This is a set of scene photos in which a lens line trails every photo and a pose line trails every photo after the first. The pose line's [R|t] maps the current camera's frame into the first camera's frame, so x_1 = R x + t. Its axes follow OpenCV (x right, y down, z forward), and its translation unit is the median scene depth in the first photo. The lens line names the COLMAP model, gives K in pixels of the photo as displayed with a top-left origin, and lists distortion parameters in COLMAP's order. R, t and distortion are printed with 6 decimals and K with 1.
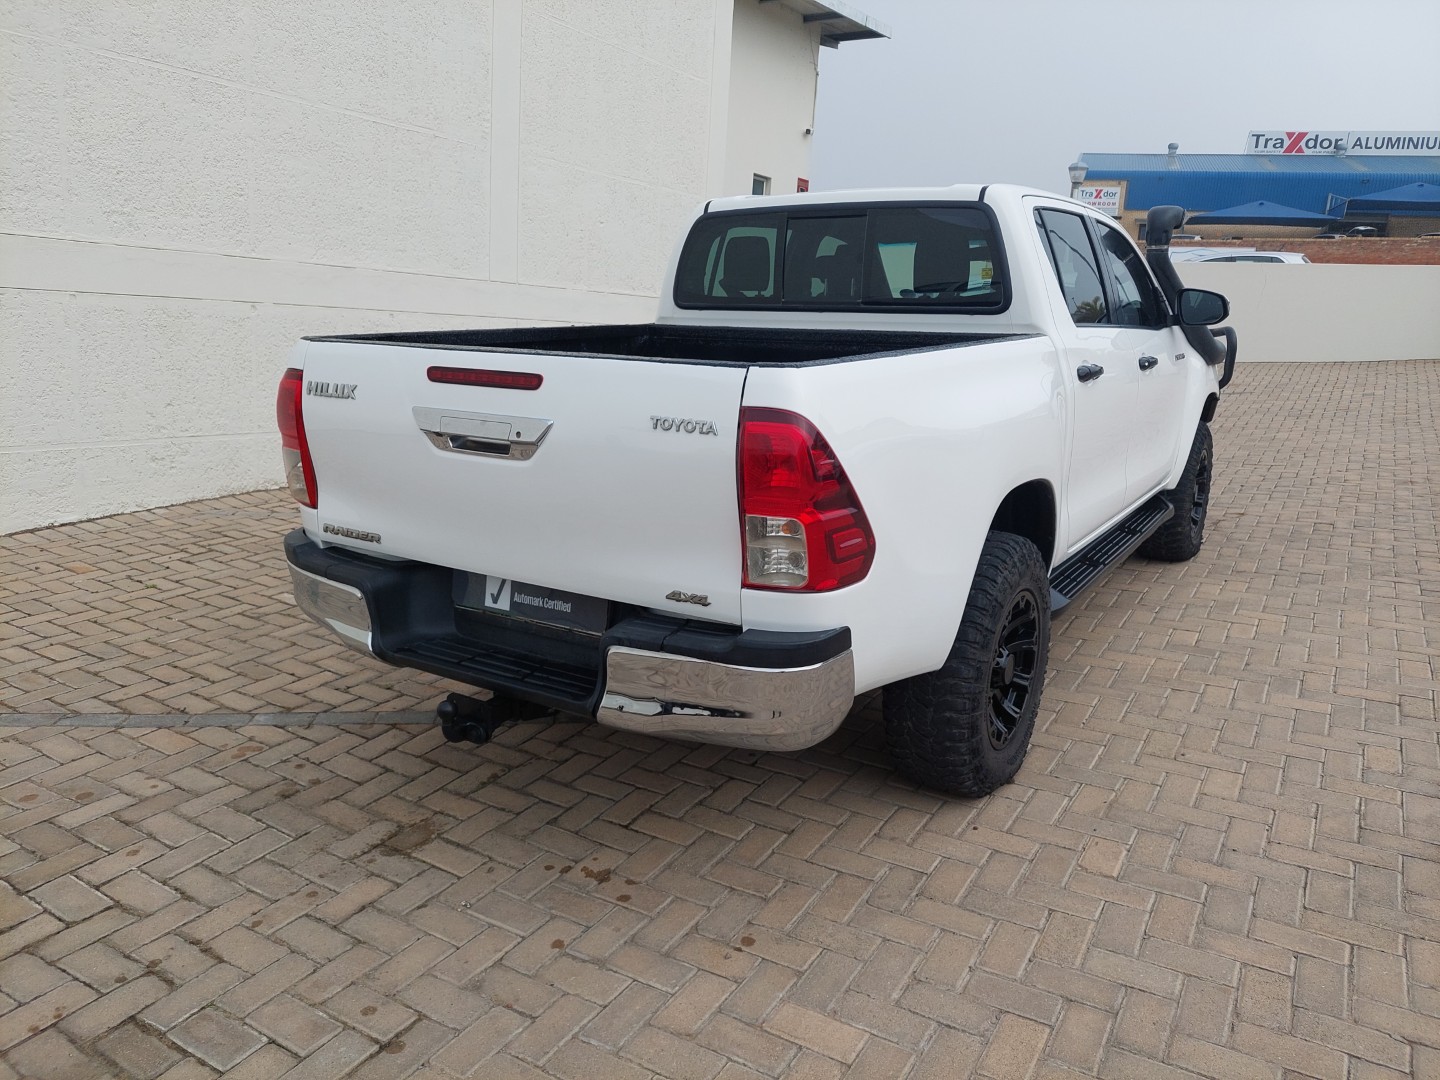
lens RADIAL K [[990.7, 0, 759.5], [0, 990.7, 541.3], [0, 0, 1]] dist [0.042521, -0.044643]
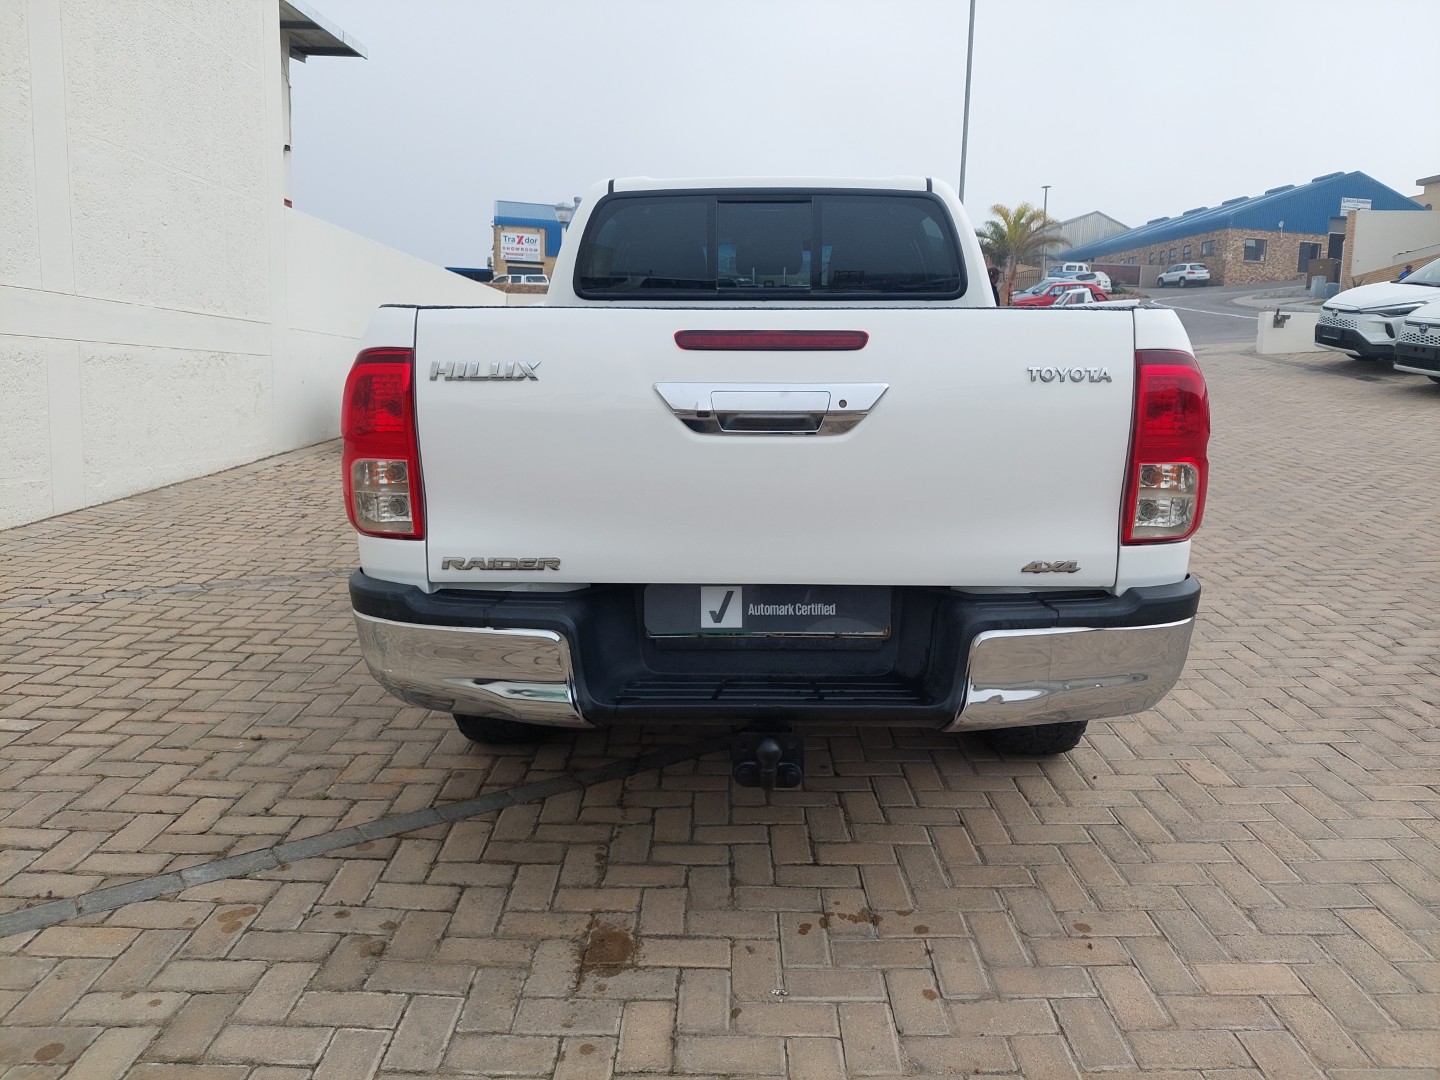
lens RADIAL K [[995.4, 0, 720.0], [0, 995.4, 540.0], [0, 0, 1]] dist [0.052464, -0.055779]
pose [[0.868616, -0.106396, 0.483928, -0.613309], [0.127294, 0.991810, -0.010426, 0.003187], [-0.478855, 0.070658, 0.875046, 0.255649]]
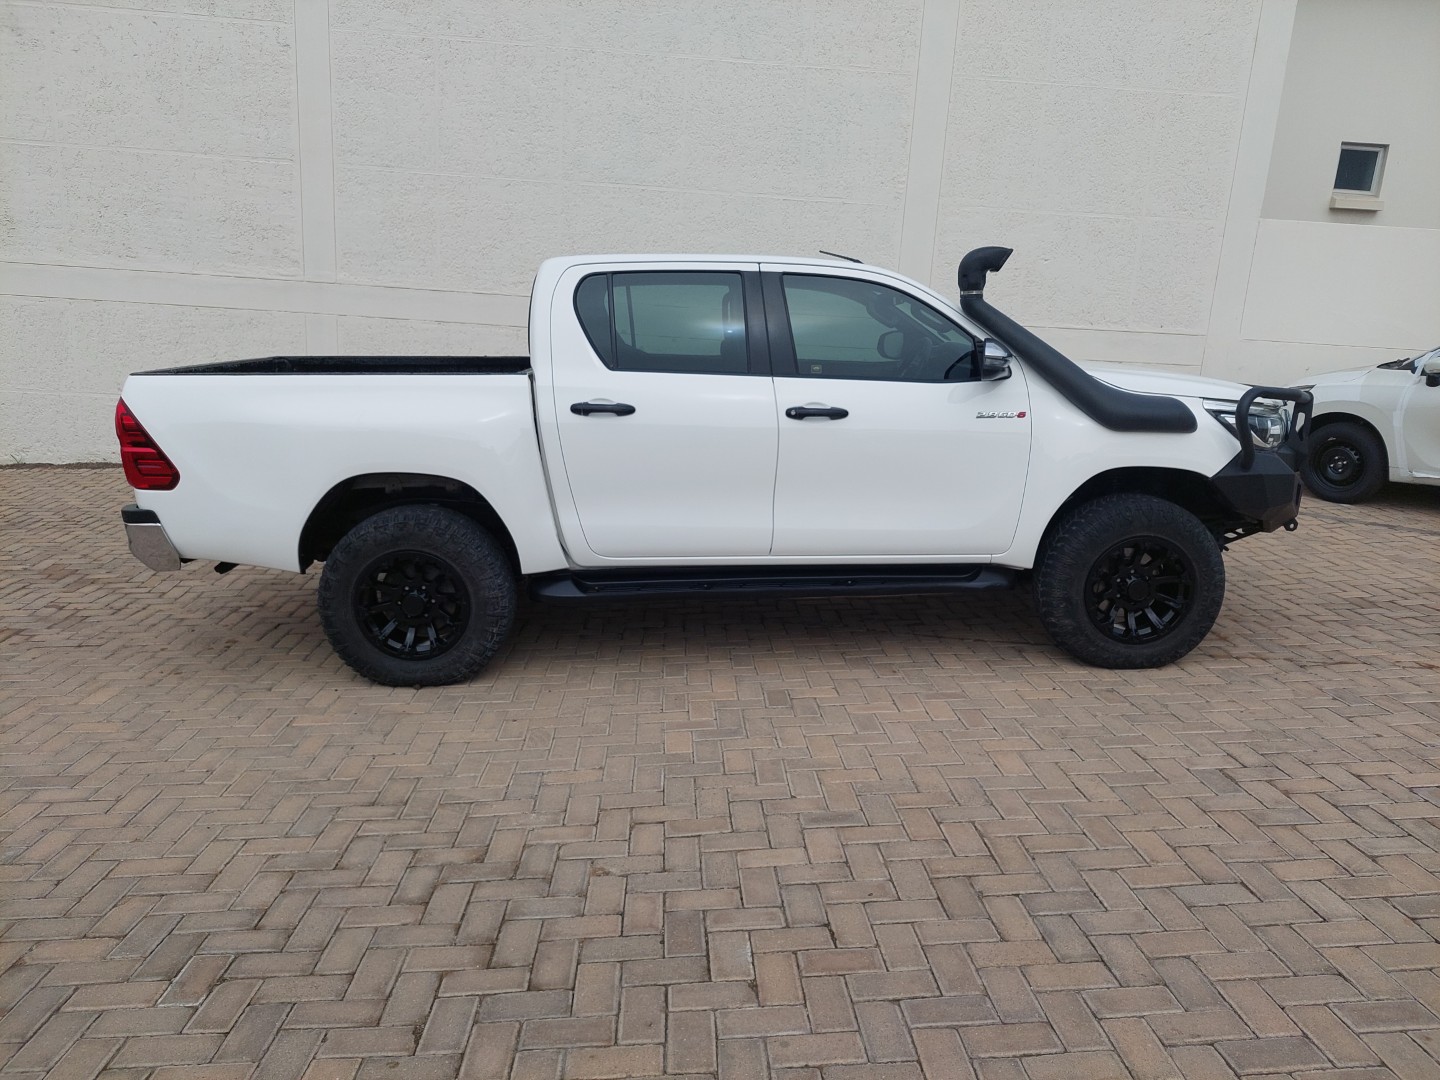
lens RADIAL K [[1021.5, 0, 759.4], [0, 1021.5, 544.6], [0, 0, 1]] dist [0.016867, 0.000871]
pose [[0.582727, 0.166942, -0.795336, 1.788646], [-0.194813, 0.978833, 0.062722, -0.144261], [0.788972, 0.118392, 0.602915, 0.559282]]
